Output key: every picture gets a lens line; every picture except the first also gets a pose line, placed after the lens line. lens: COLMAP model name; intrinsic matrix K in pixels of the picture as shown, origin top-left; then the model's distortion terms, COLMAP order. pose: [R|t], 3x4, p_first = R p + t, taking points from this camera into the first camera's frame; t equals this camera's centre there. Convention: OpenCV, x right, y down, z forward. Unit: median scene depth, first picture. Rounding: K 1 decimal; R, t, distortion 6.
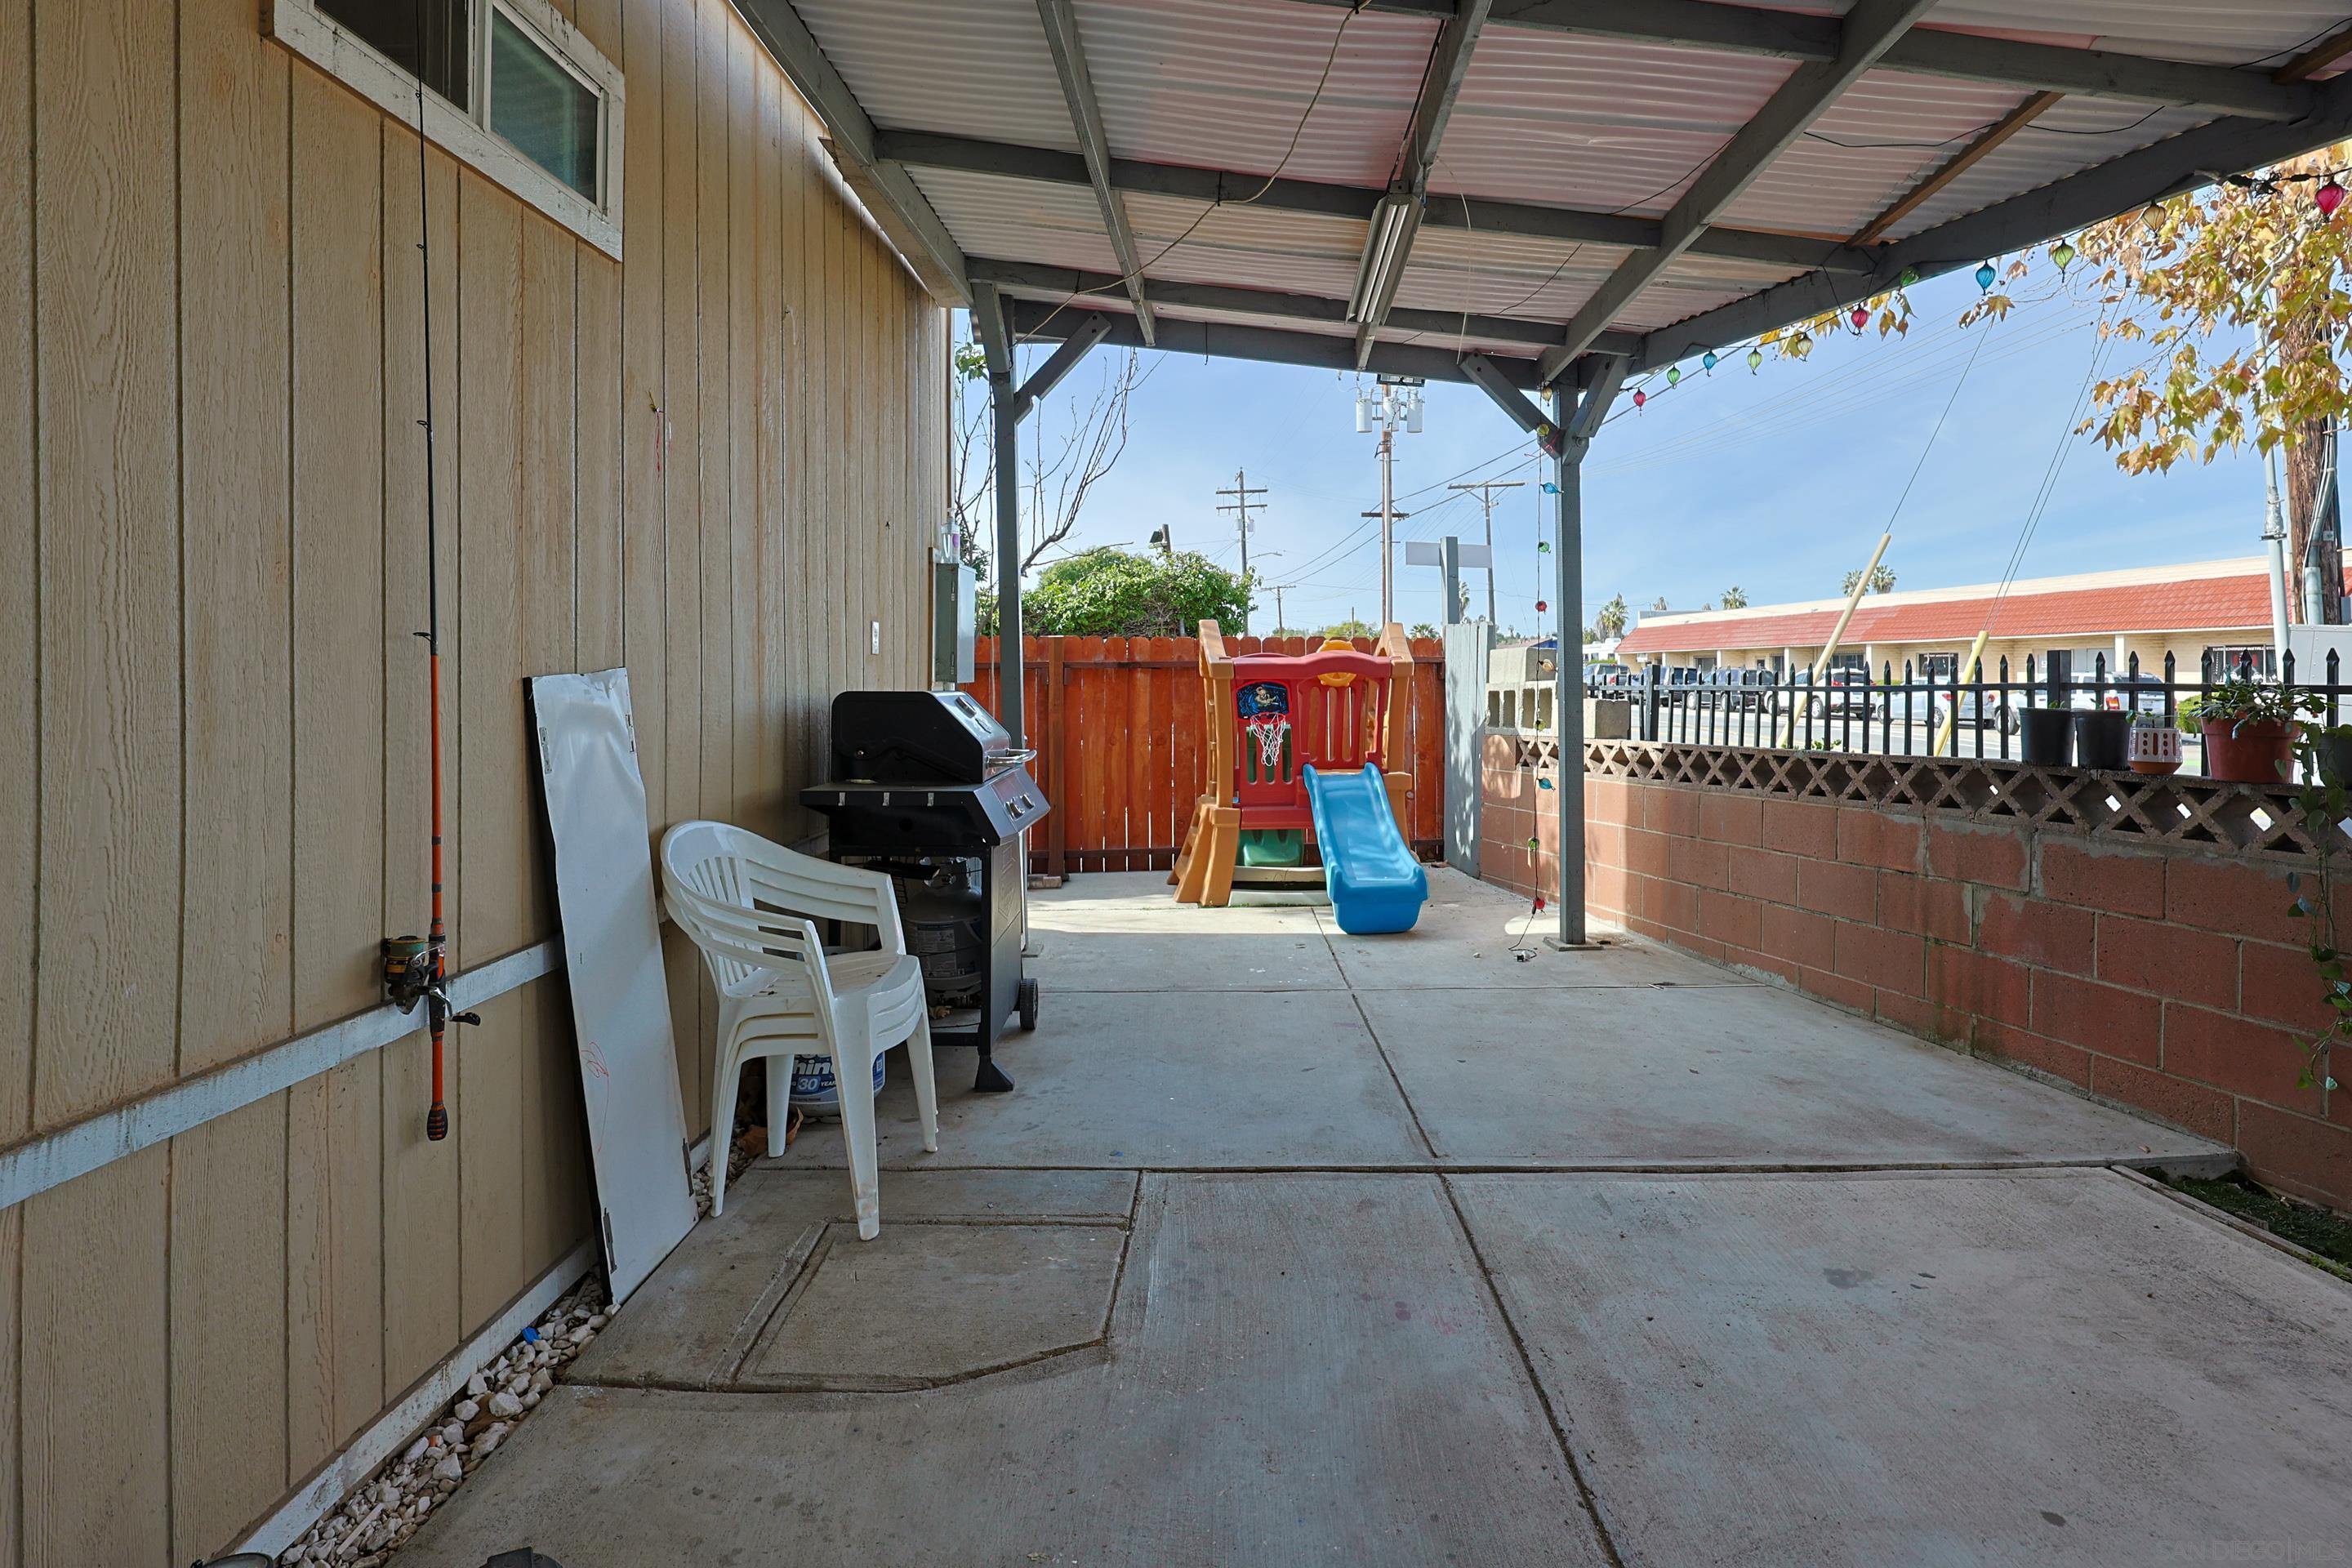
lens RADIAL K [[1981.0, 0, 1176.0], [0, 1981.0, 784.0], [0, 0, 1]] dist [0.021308, -0.003287]
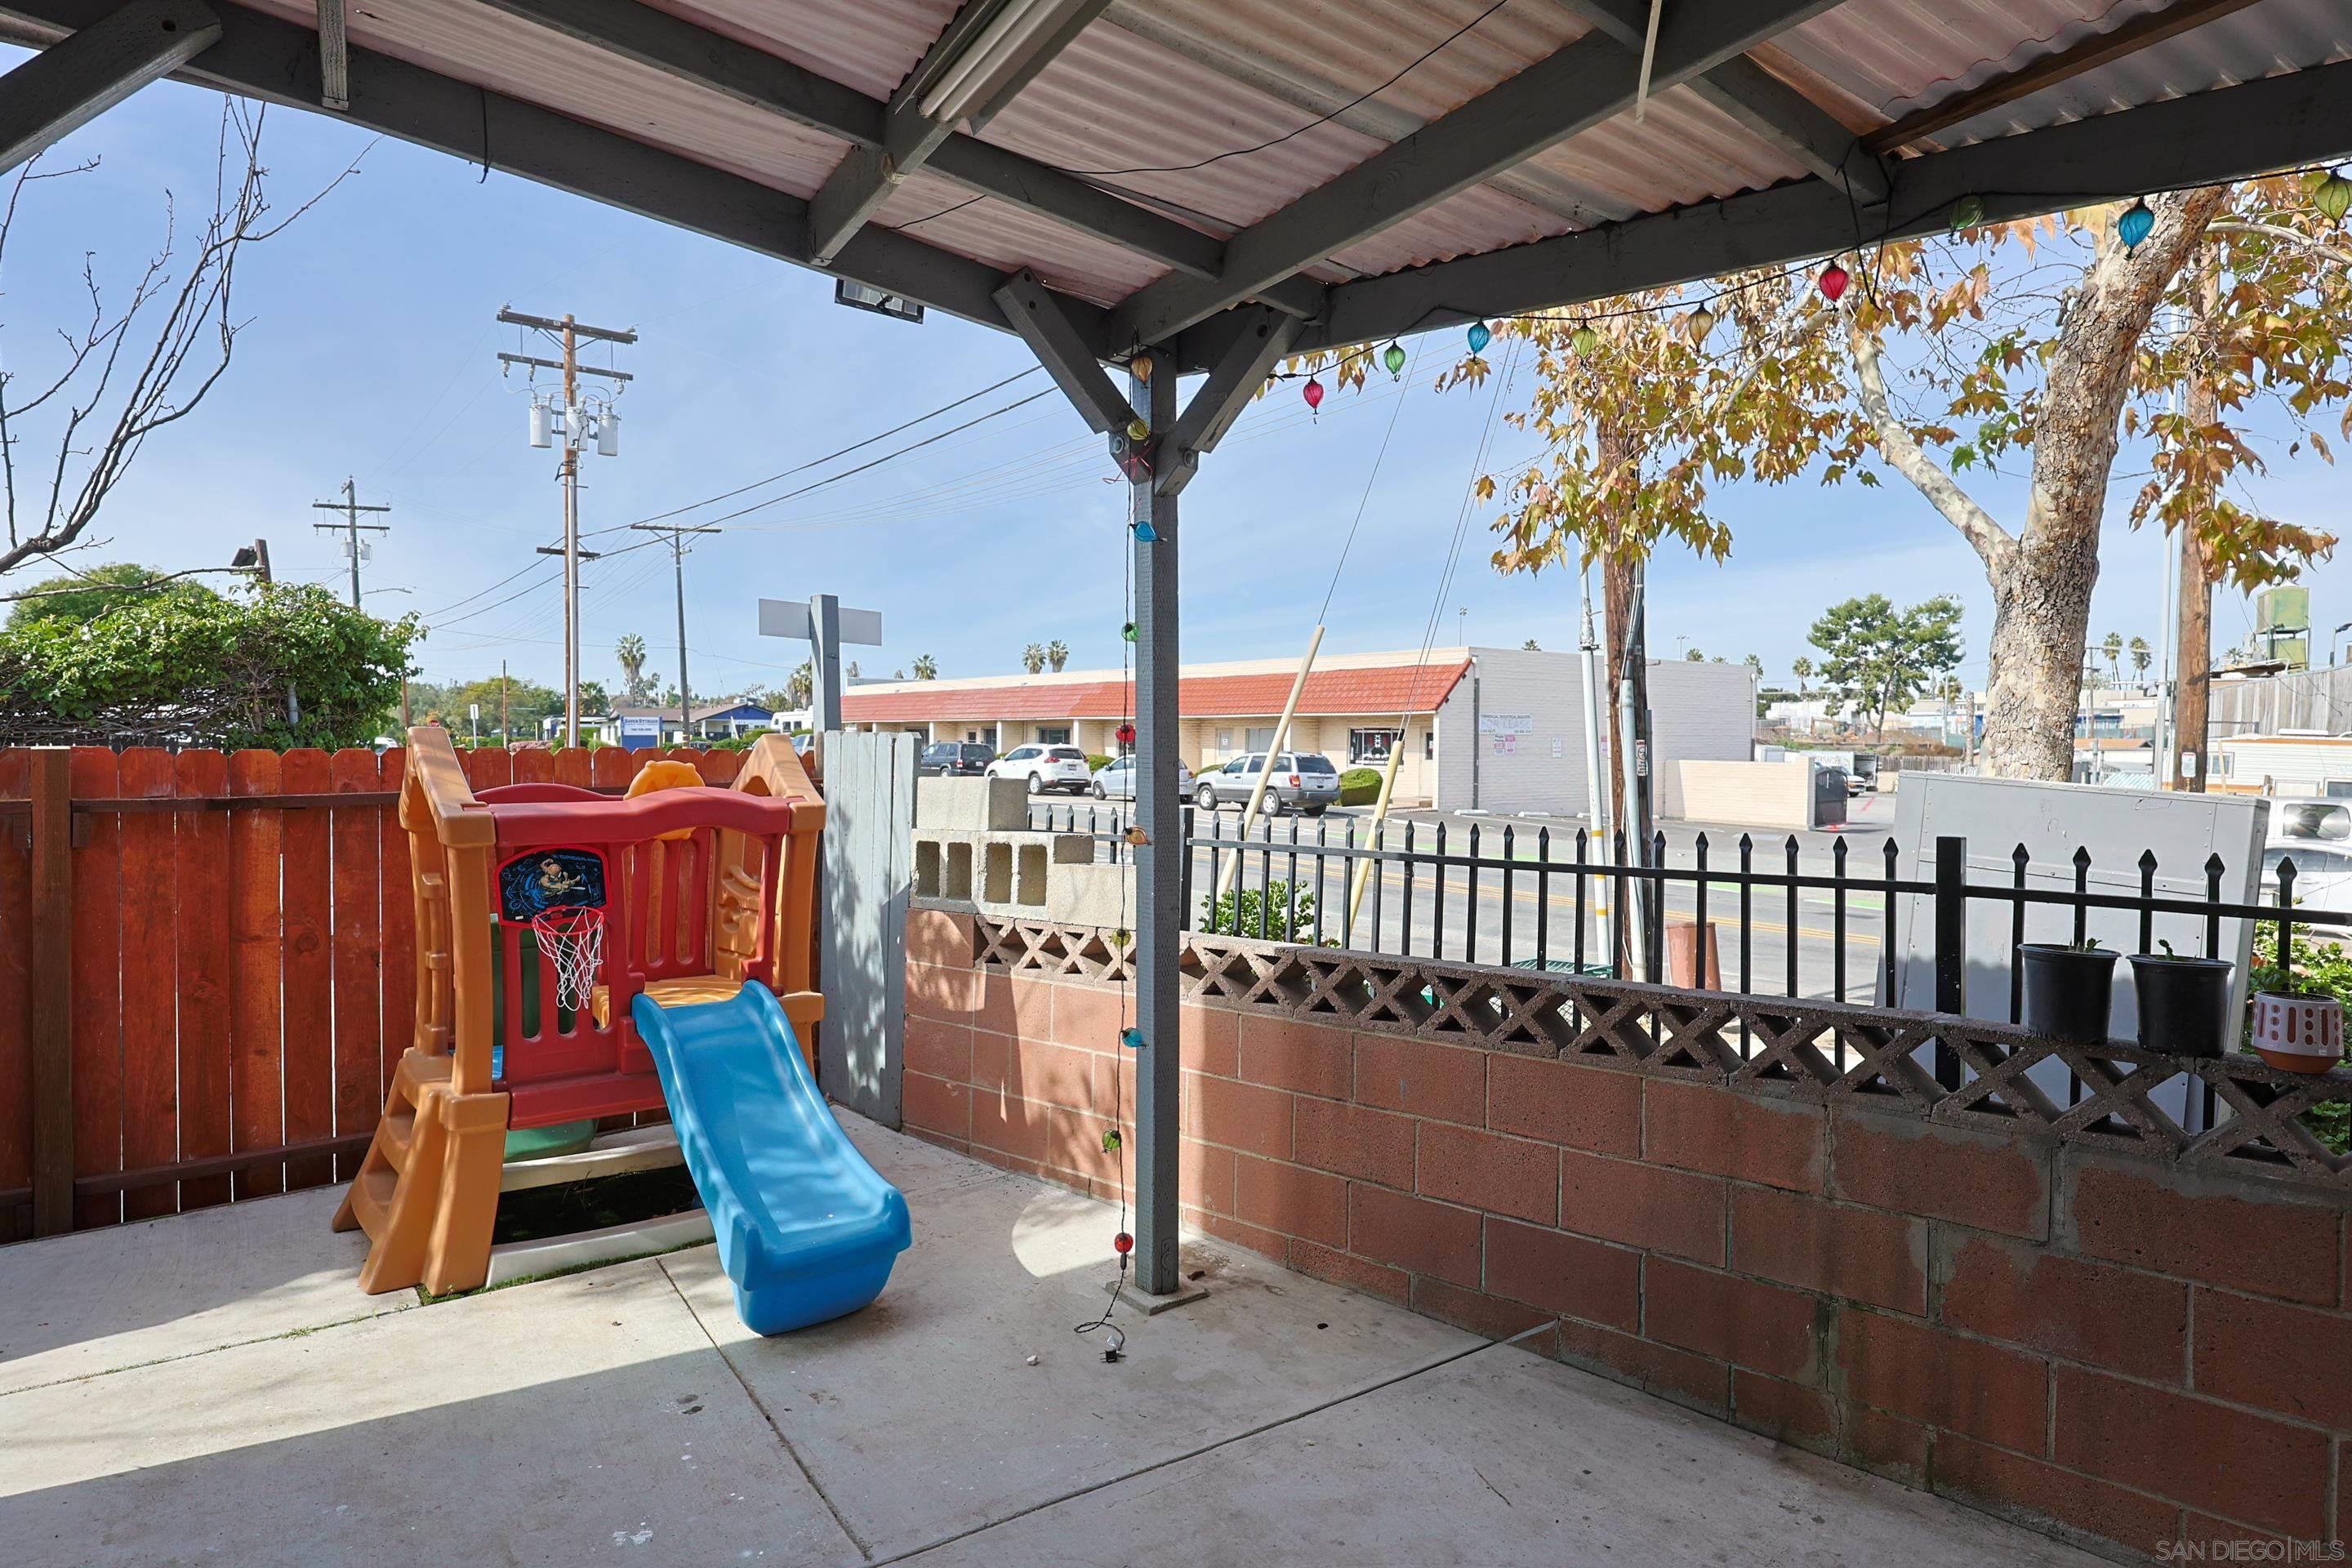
lens RADIAL K [[1398.3, 0, 1177.1], [0, 1398.3, 773.1], [0, 0, 1]] dist [0.005473, -0.001442]
pose [[0.814924, -0.009201, 0.579495, -0.037180], [0.006566, 0.999956, 0.006644, -0.073386], [-0.579531, -0.001610, 0.814949, 0.597480]]
